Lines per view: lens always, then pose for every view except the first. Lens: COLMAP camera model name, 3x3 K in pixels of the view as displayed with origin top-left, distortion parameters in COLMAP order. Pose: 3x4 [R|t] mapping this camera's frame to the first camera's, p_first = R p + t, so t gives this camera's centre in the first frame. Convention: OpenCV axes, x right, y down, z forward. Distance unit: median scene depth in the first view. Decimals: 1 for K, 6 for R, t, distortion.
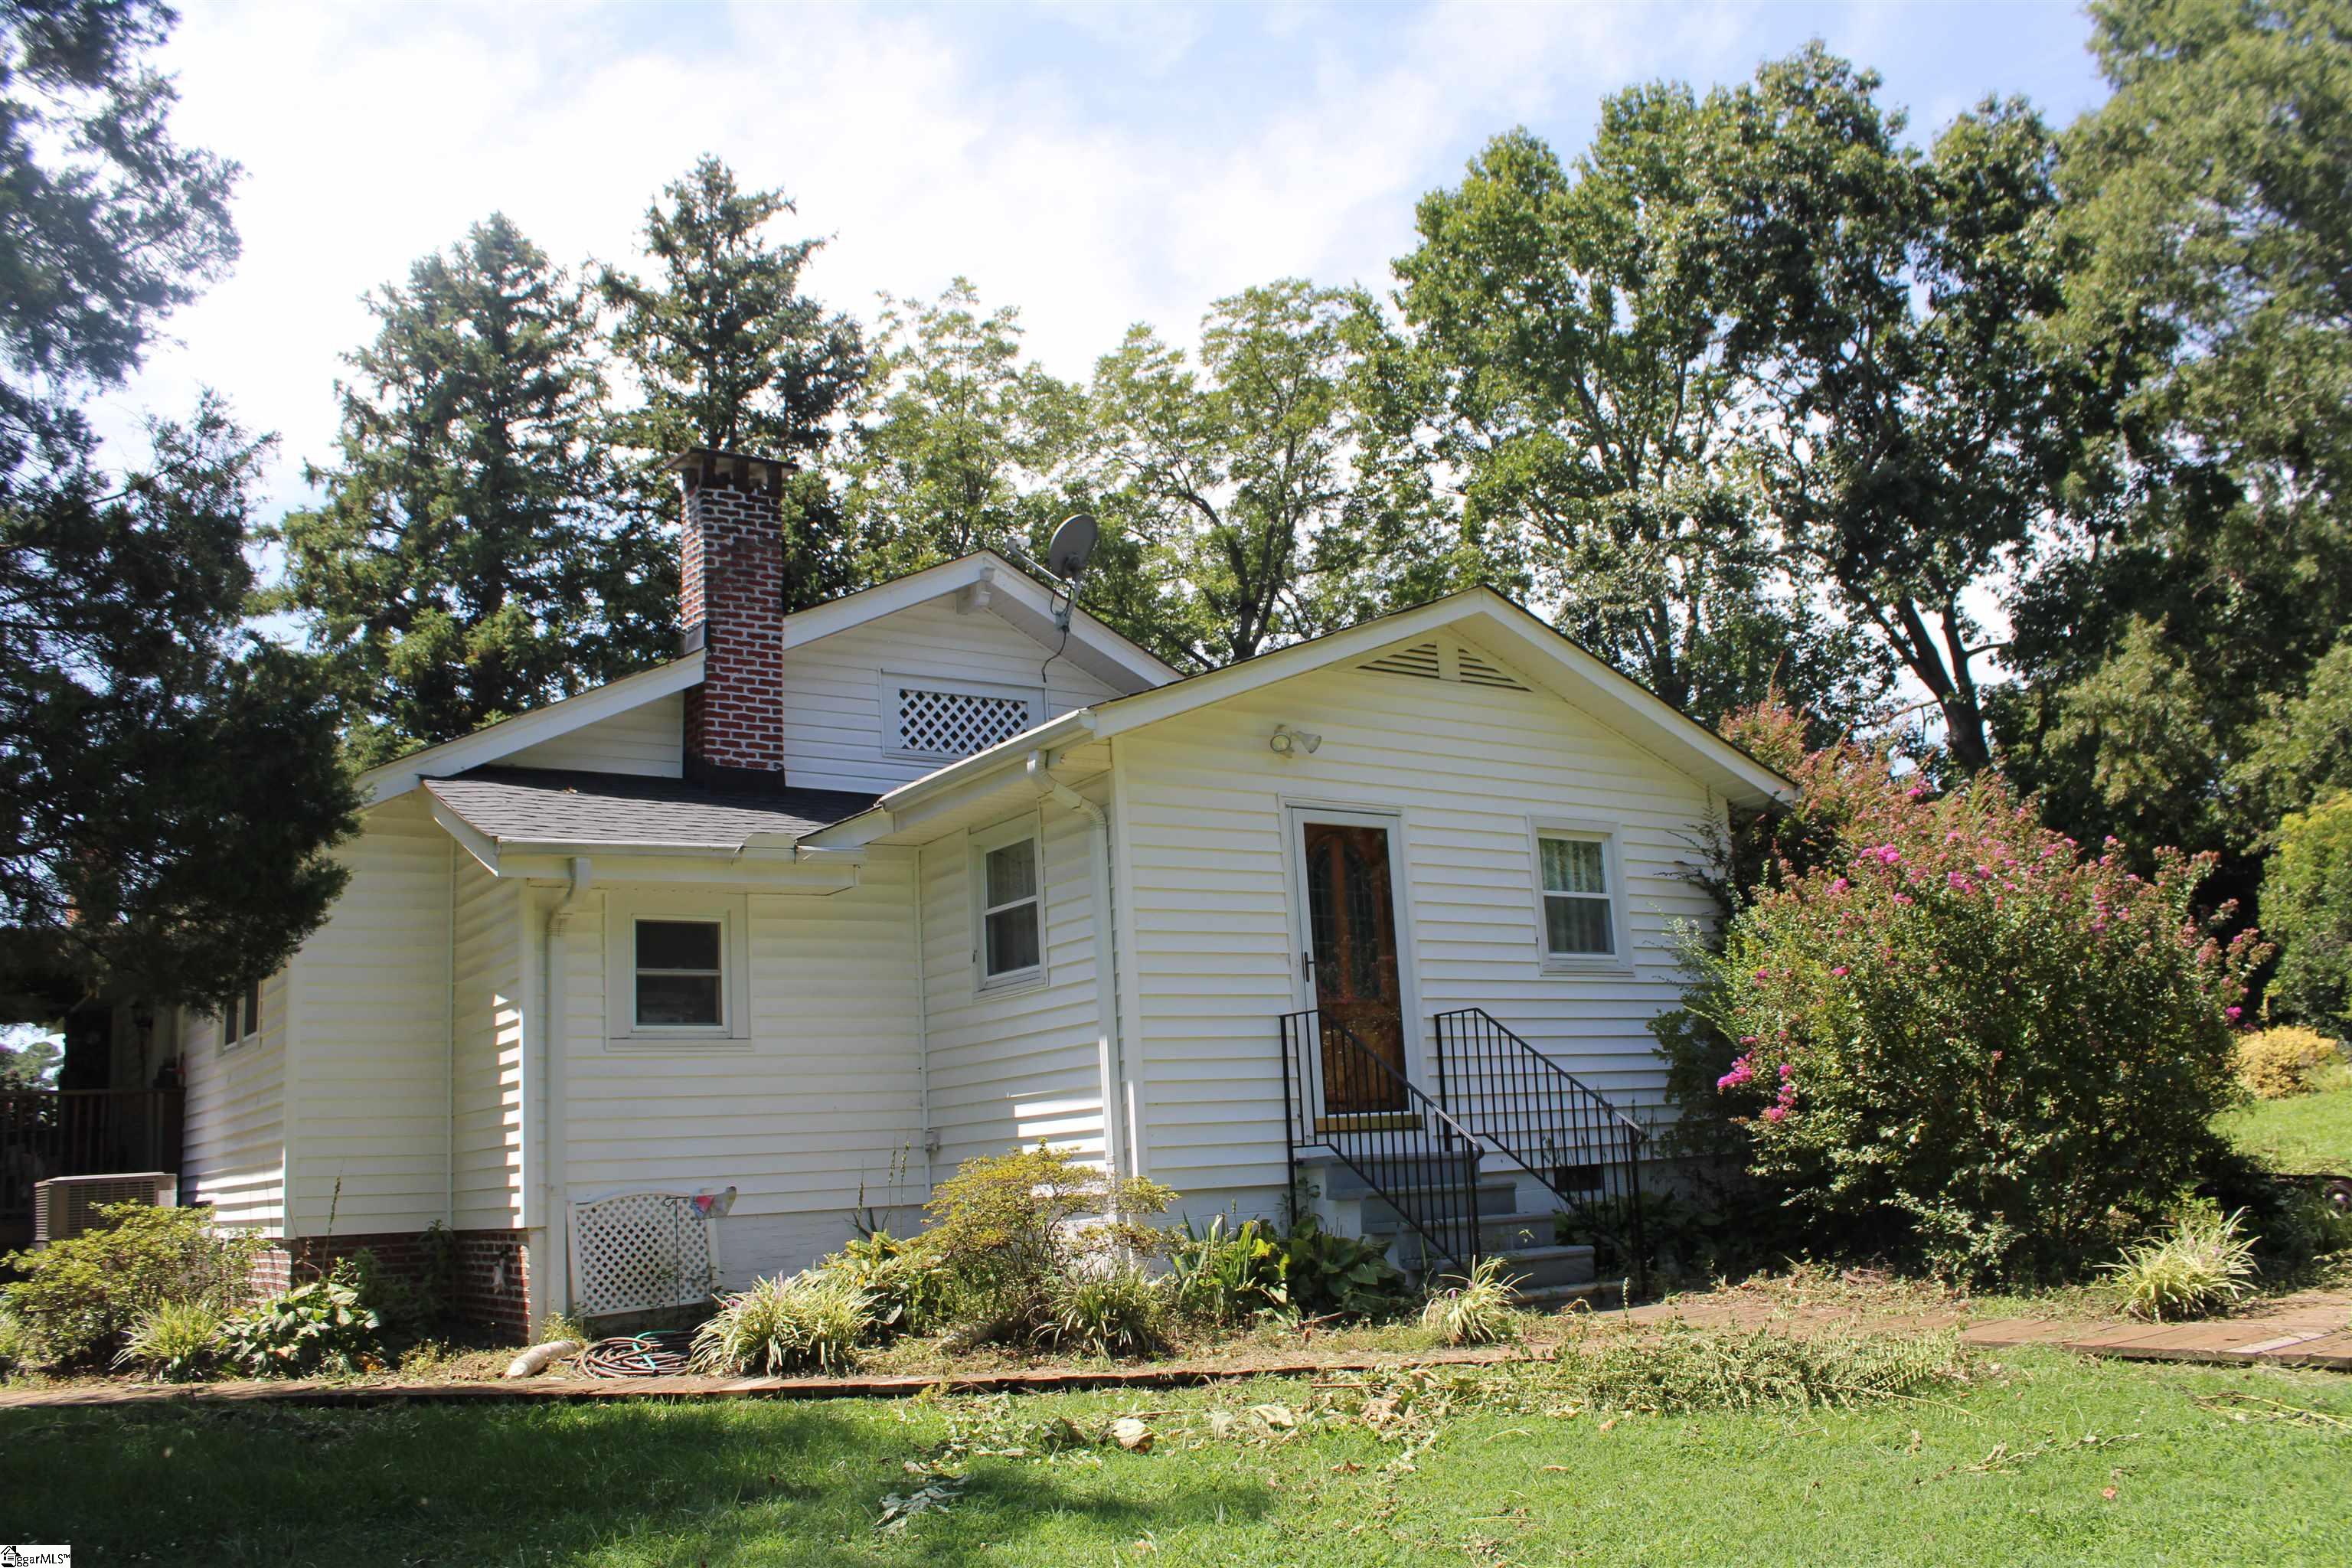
lens RADIAL K [[1946.6, 0, 1176.0], [0, 1946.6, 784.0], [0, 0, 1]] dist [-0.163905, 0.146429]
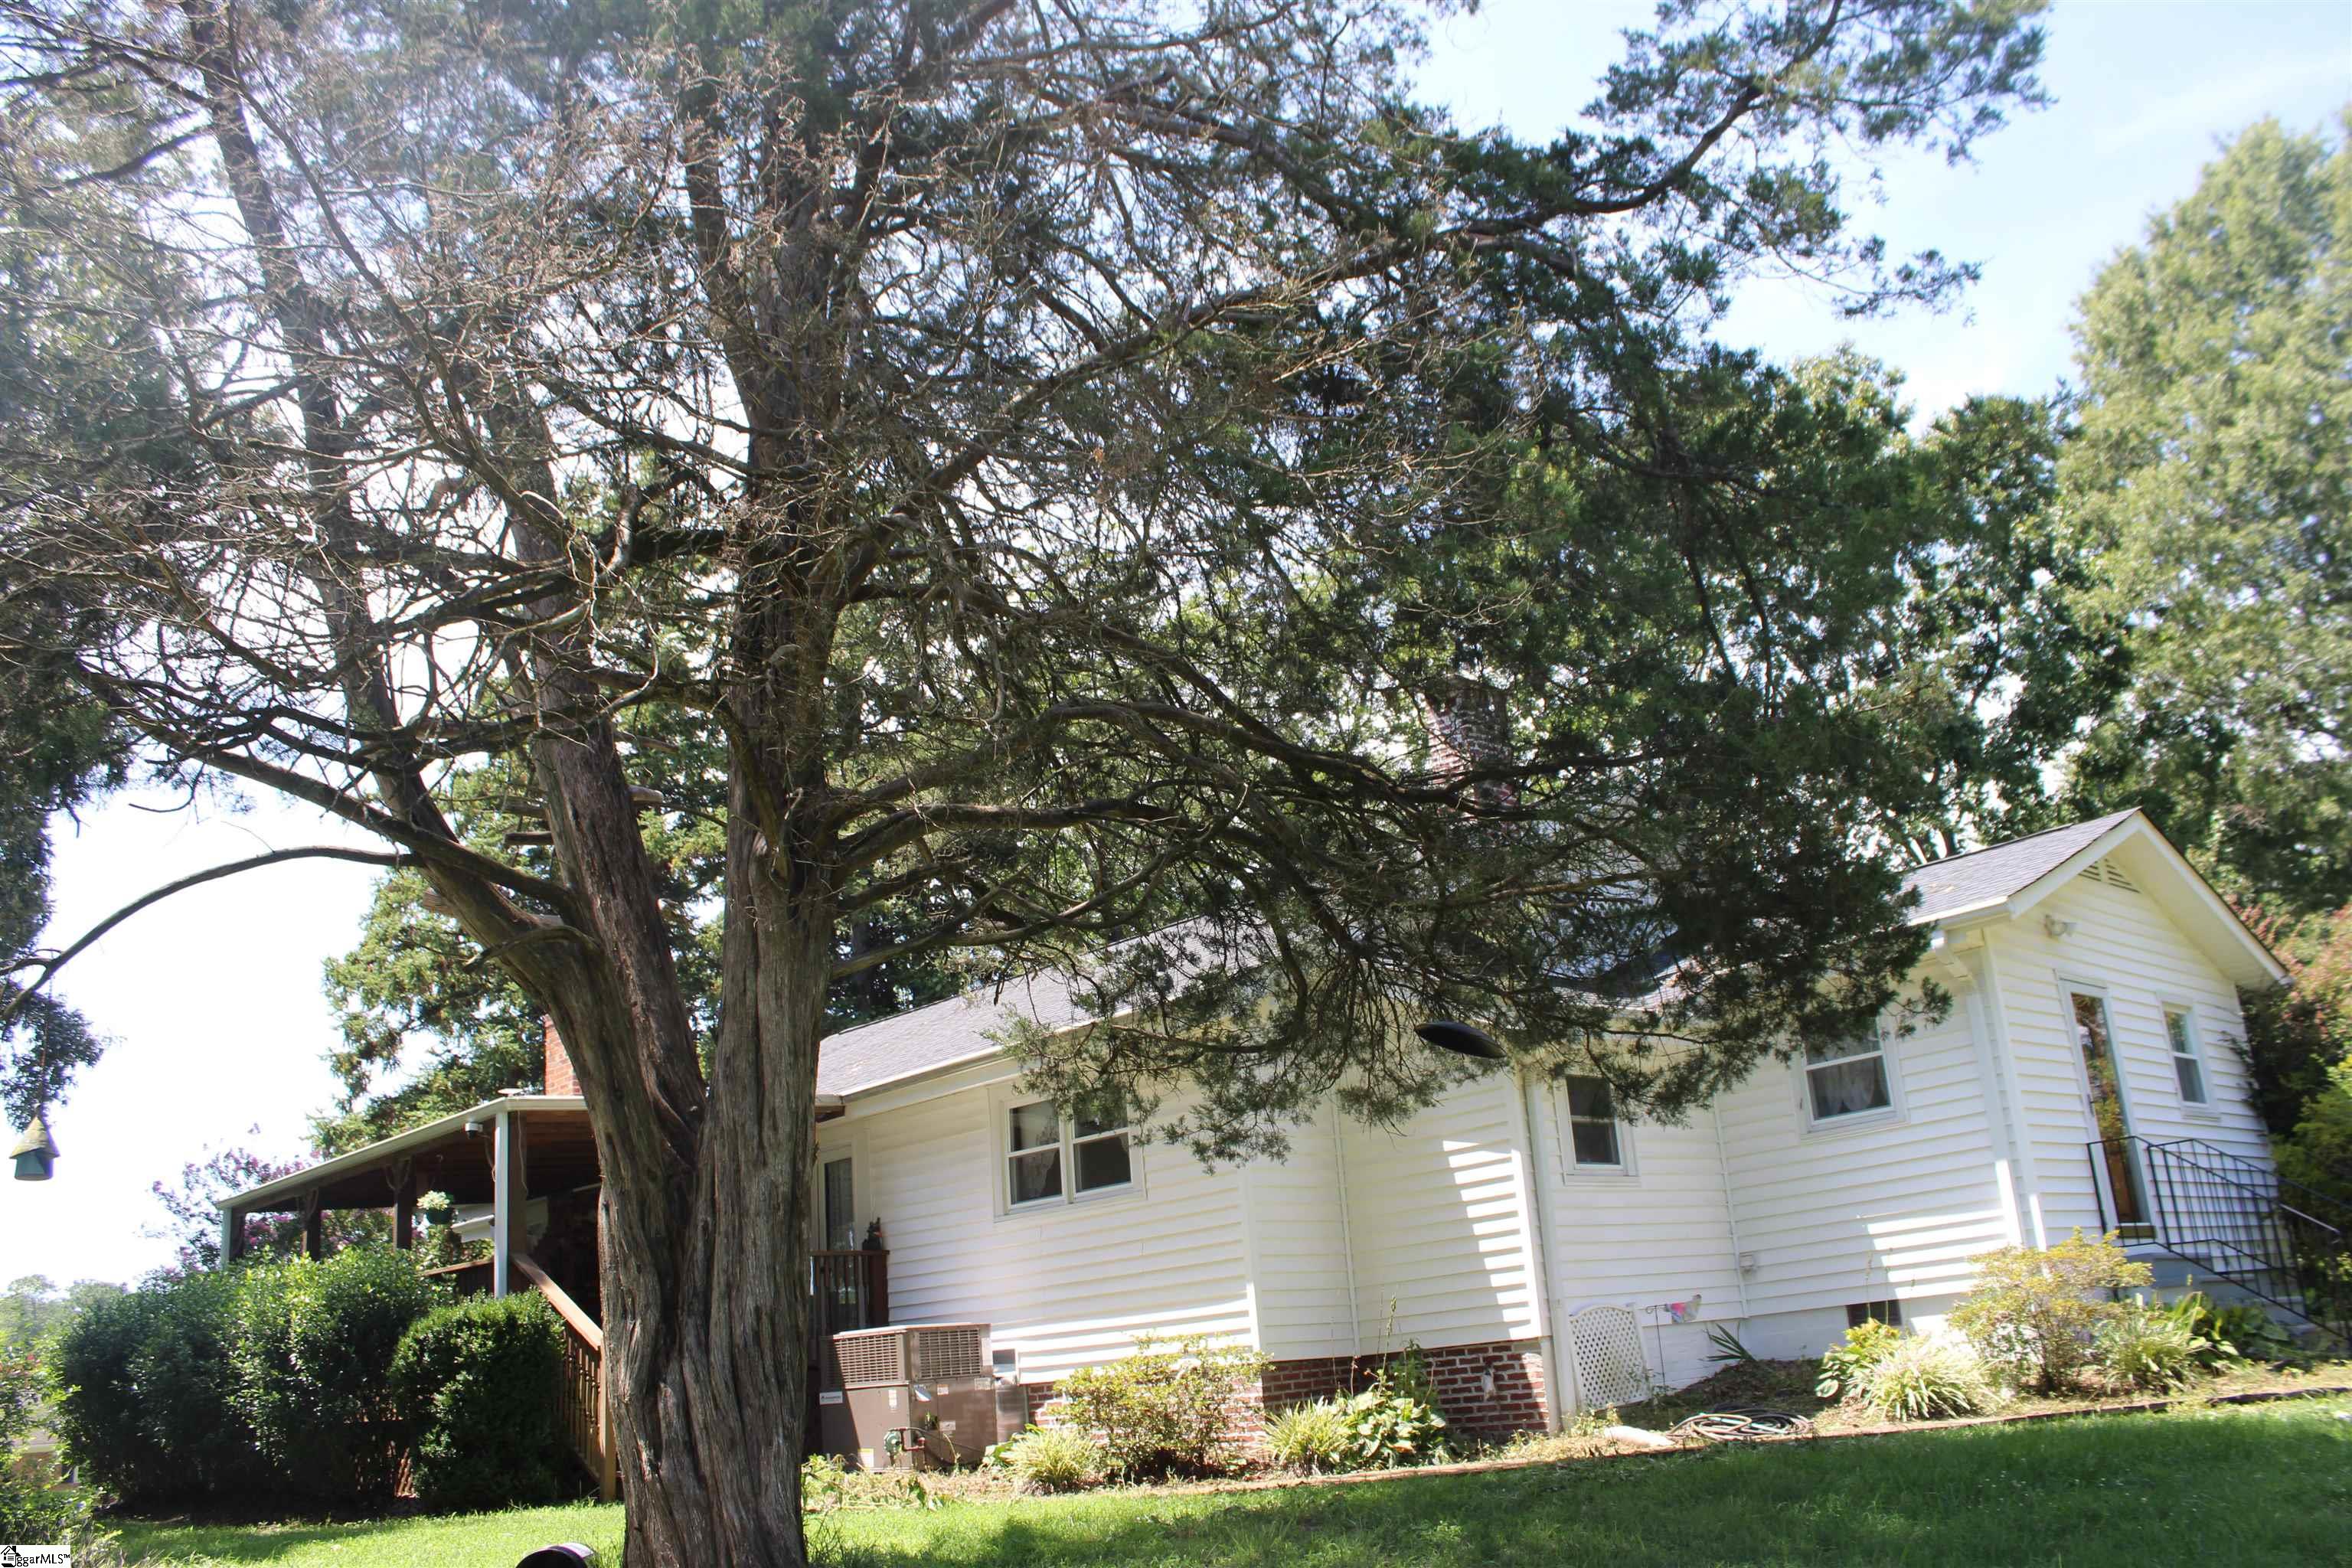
lens RADIAL K [[1946.6, 0, 1176.0], [0, 1946.6, 784.0], [0, 0, 1]] dist [-0.163905, 0.146429]
pose [[0.991215, 0.025317, 0.129817, -0.633622], [-0.009931, 0.992984, -0.117827, 0.033567], [-0.131889, 0.115503, 0.984512, -0.140342]]
